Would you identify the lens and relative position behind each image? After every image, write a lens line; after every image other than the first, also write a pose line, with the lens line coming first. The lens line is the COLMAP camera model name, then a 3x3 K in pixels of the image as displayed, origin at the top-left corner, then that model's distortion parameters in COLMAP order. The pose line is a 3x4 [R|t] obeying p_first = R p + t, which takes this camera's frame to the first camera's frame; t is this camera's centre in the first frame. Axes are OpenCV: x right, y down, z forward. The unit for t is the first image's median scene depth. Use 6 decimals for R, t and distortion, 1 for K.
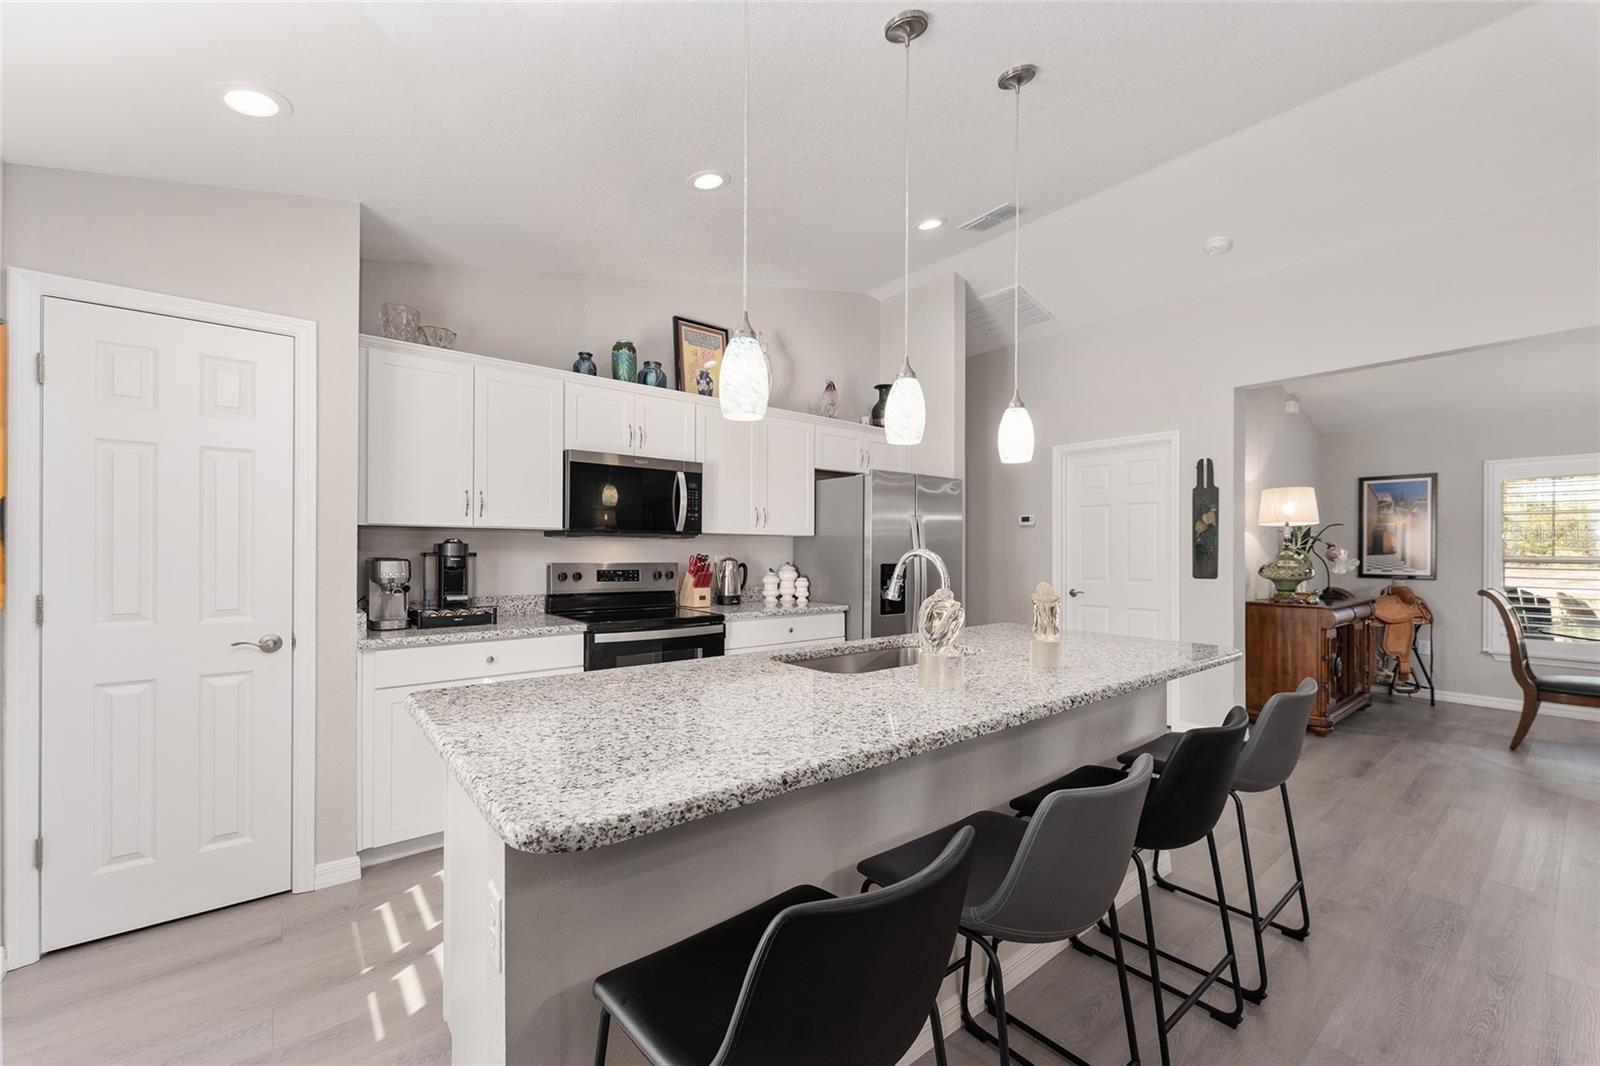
lens RADIAL K [[639.9, 0, 788.2], [0, 639.9, 542.4], [0, 0, 1]] dist [0.003425, -0.001289]
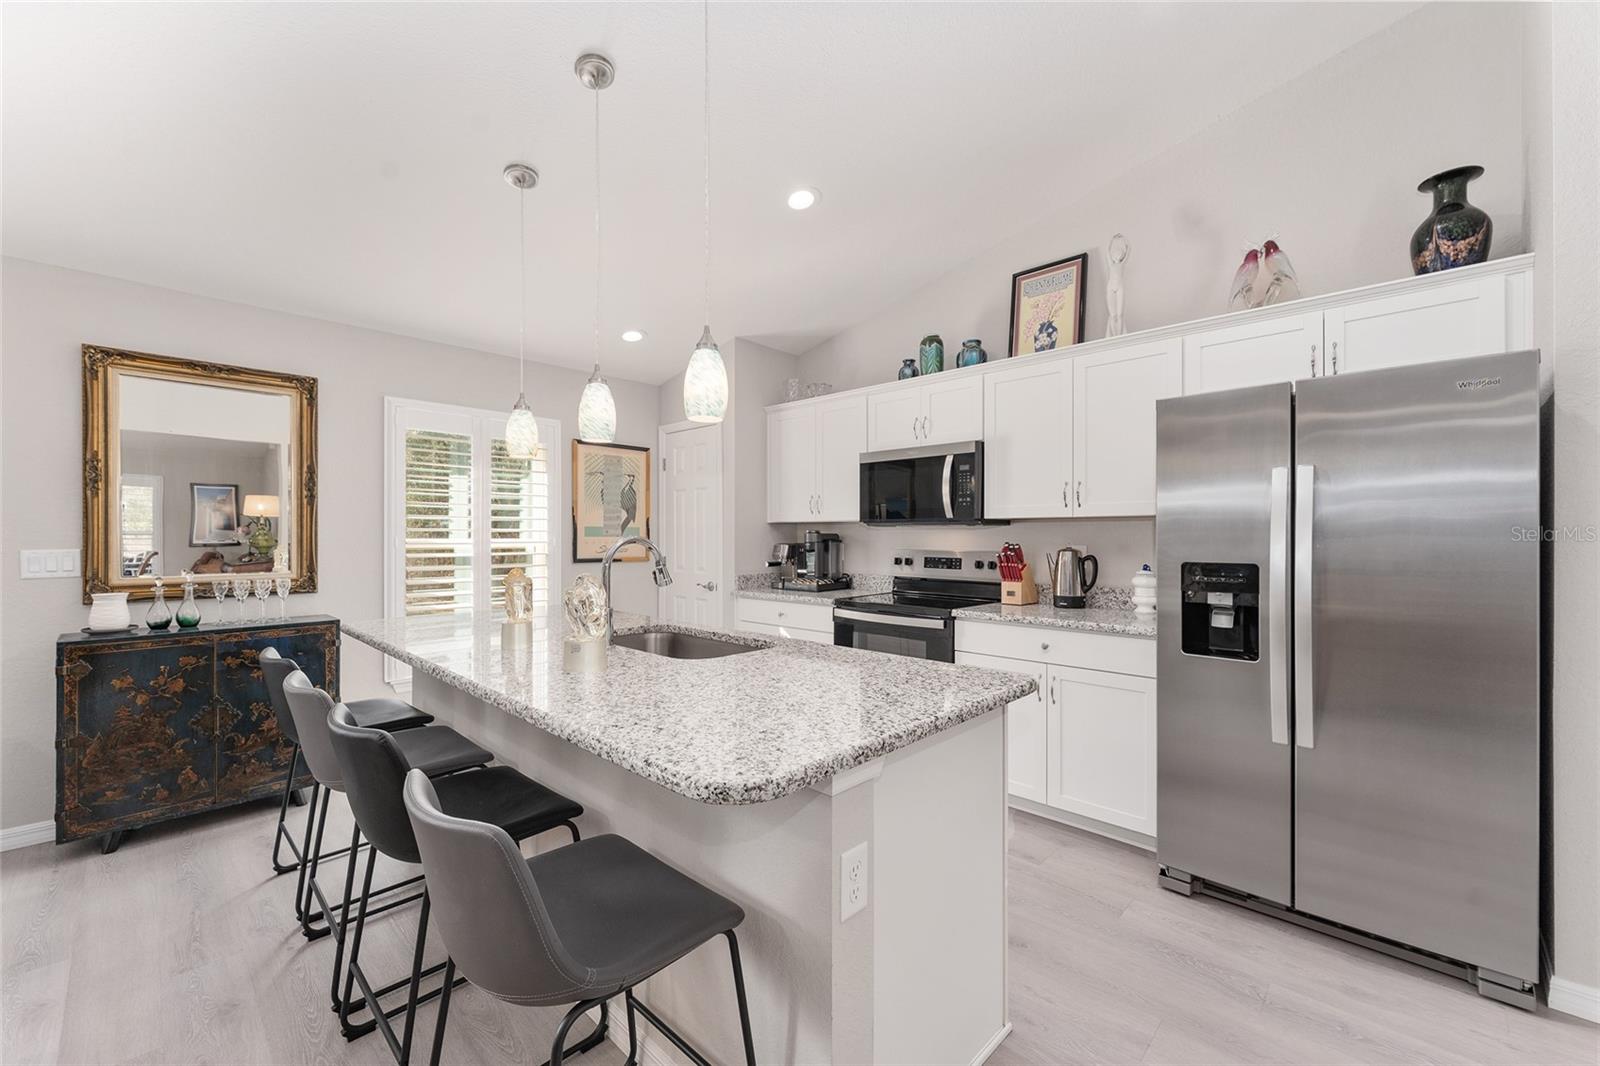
lens RADIAL K [[639.9, 0, 794.6], [0, 639.9, 531.7], [0, 0, 1]] dist [0.003425, -0.001289]
pose [[0.133143, -0.016981, -0.990951, 0.646940], [0.005419, 0.999851, -0.016406, 0.015424], [0.991082, -0.003185, 0.133215, 0.572780]]
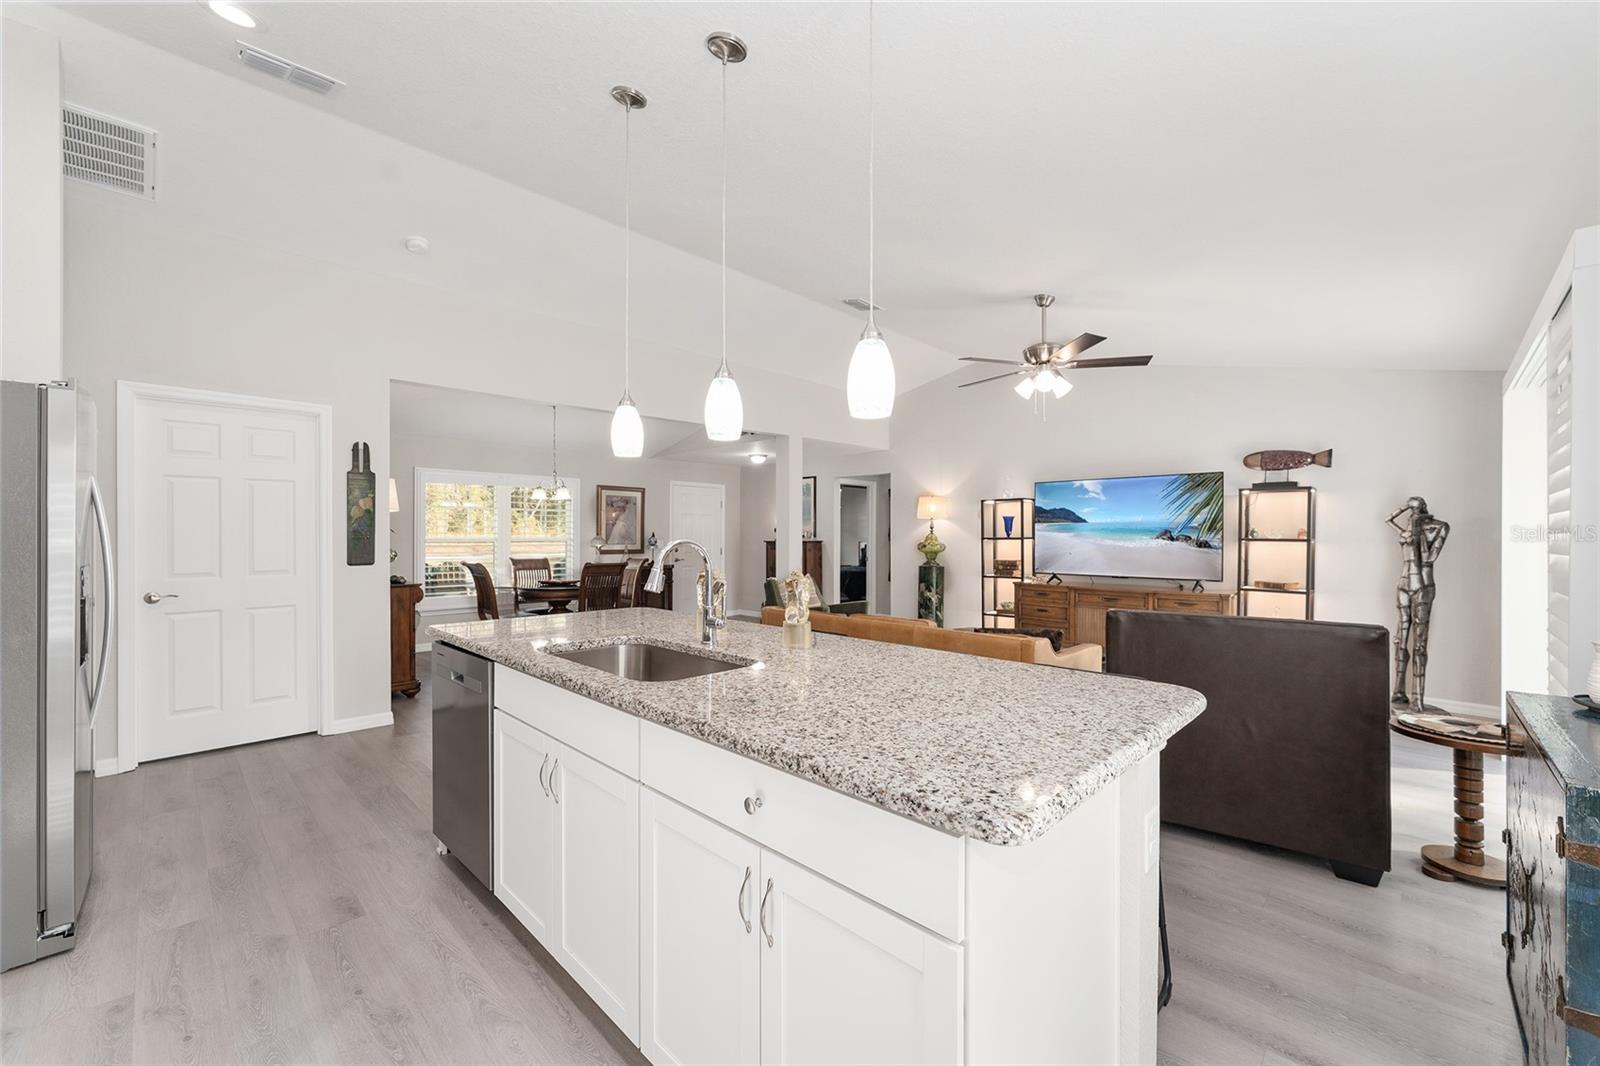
lens RADIAL K [[639.9, 0, 799.3], [0, 639.9, 534.2], [0, 0, 1]] dist [0.003425, -0.001289]
pose [[-0.118708, -0.011112, 0.992867, -0.840881], [-0.007174, 0.999921, 0.010333, -0.010809], [-0.992903, -0.005896, -0.118778, 0.947229]]
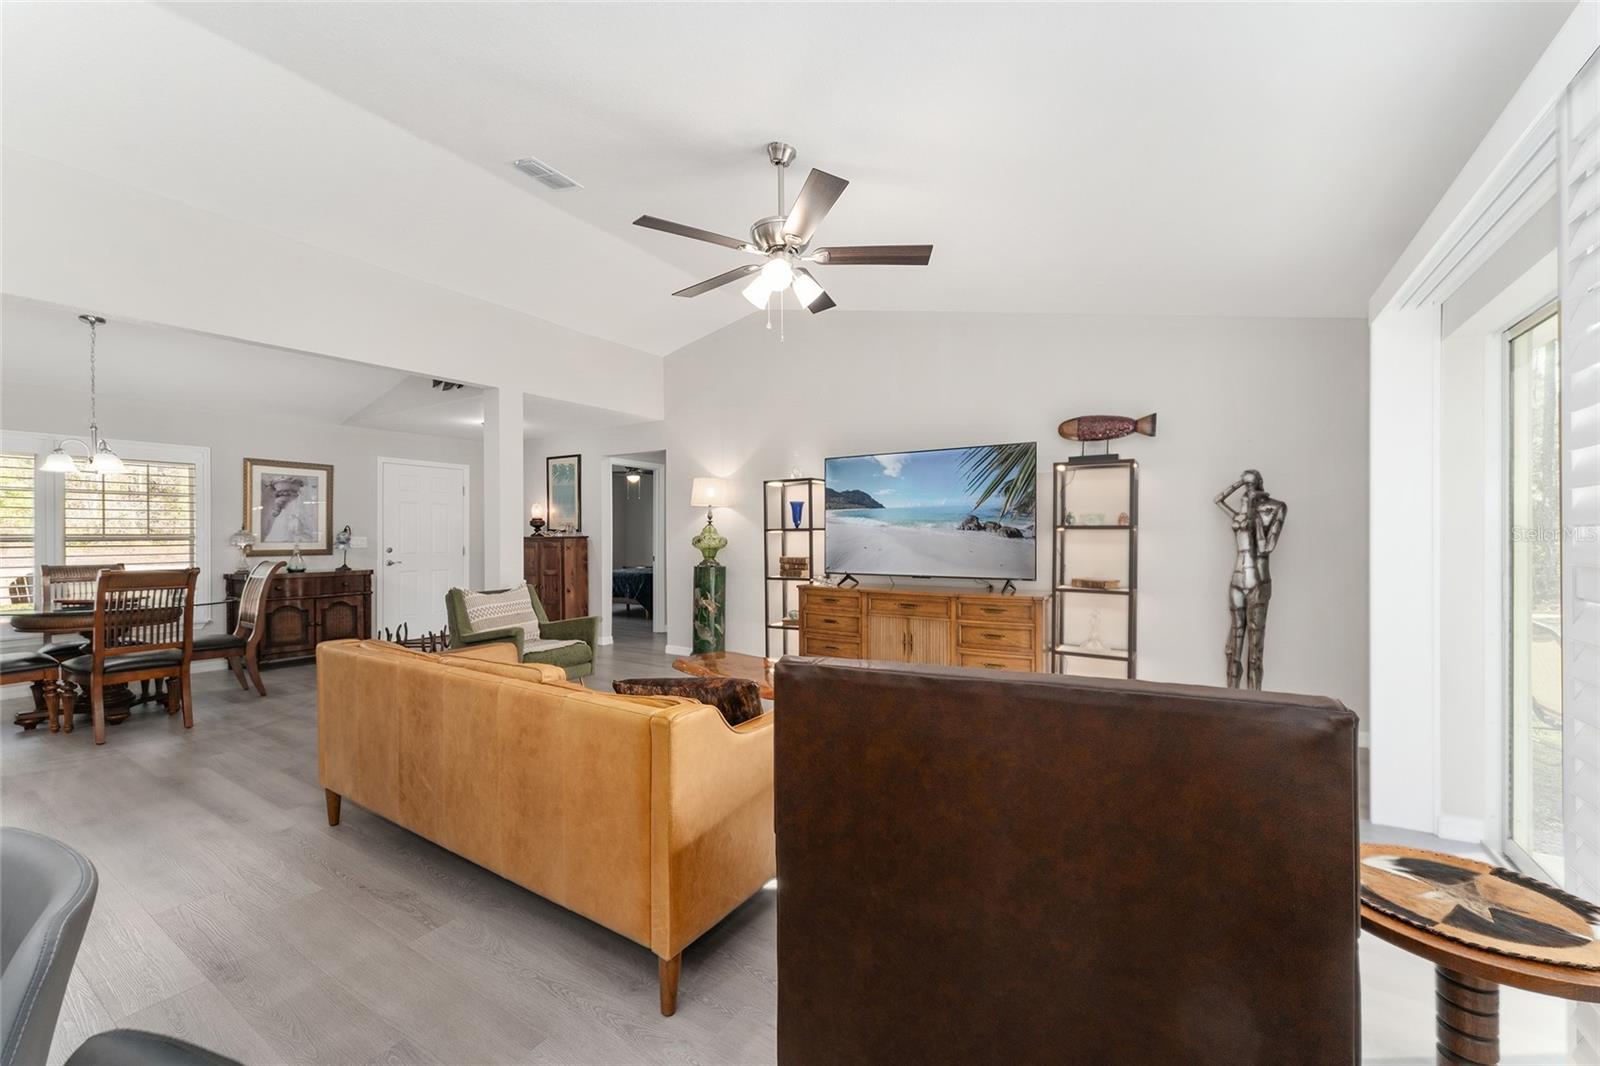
lens RADIAL K [[639.9, 0, 802.9], [0, 639.9, 536.0], [0, 0, 1]] dist [0.003425, -0.001289]
pose [[-0.327987, -0.011196, 0.944616, -0.435923], [-0.004726, 0.999937, 0.010211, 0.016862], [-0.944670, -0.001115, -0.328019, 0.569612]]
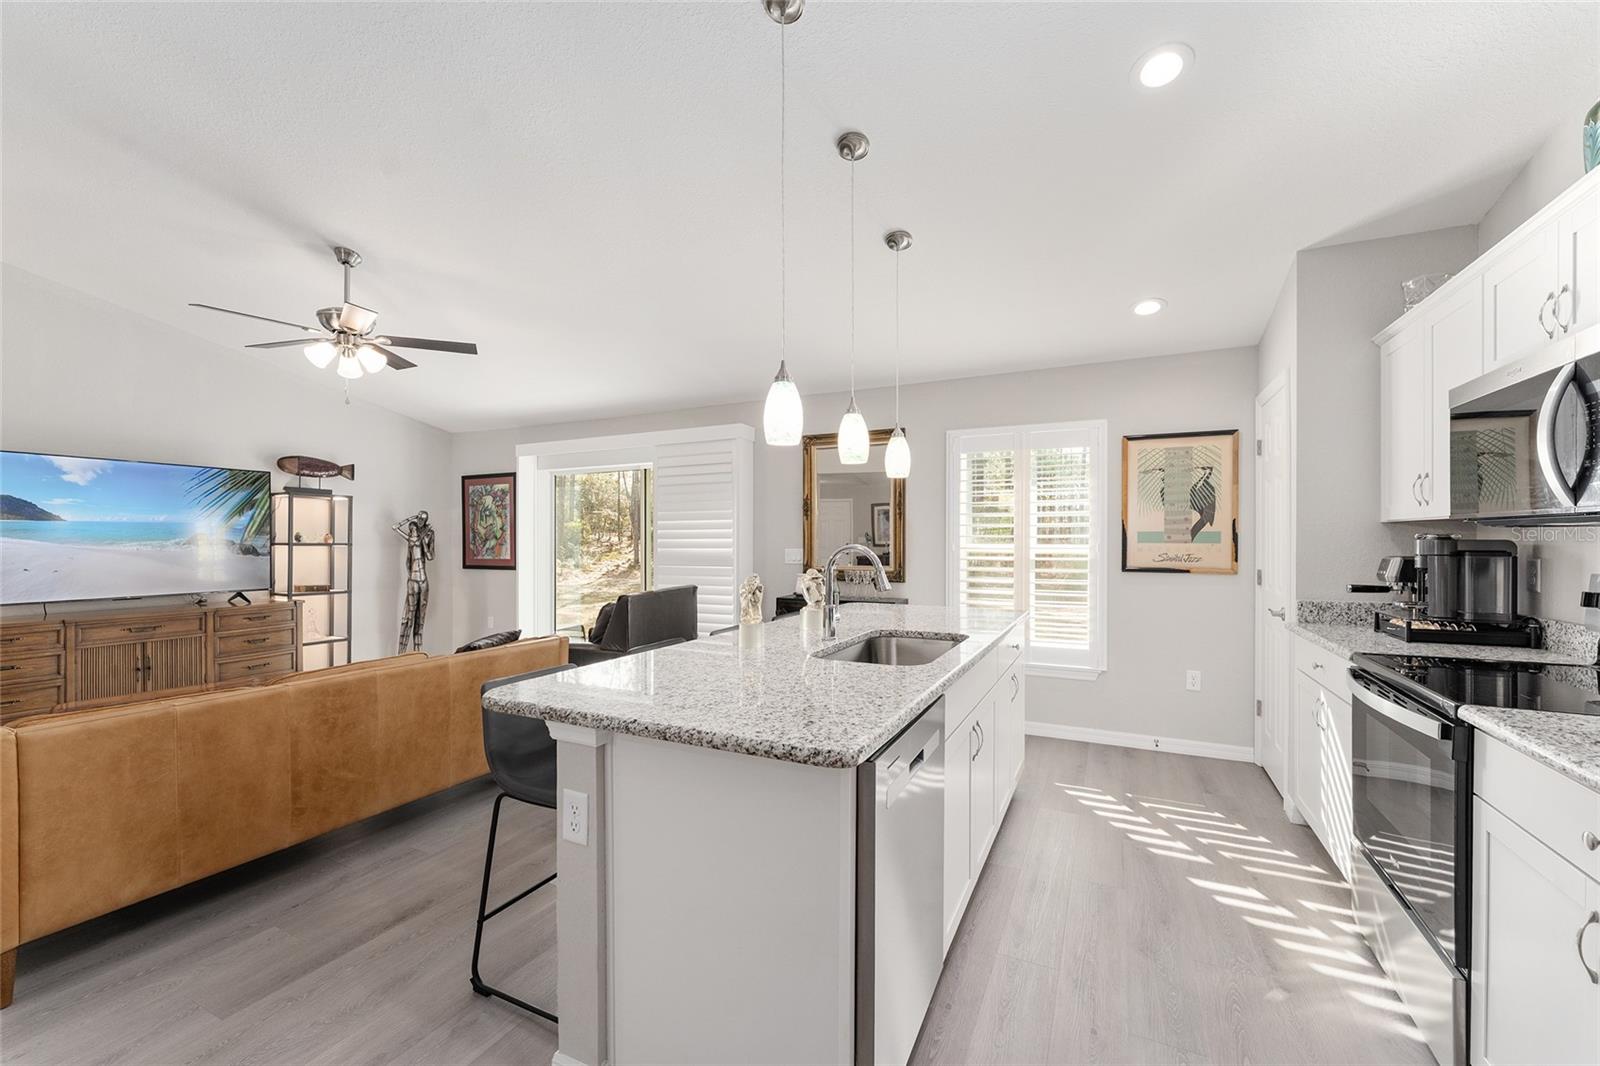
lens RADIAL K [[639.9, 0, 802.2], [0, 639.9, 539.0], [0, 0, 1]] dist [0.003425, -0.001289]
pose [[-0.903819, -0.009414, -0.427812, 0.114491], [-0.006541, 0.999945, -0.008184, 0.002211], [0.427866, -0.004599, -0.903831, 1.576107]]
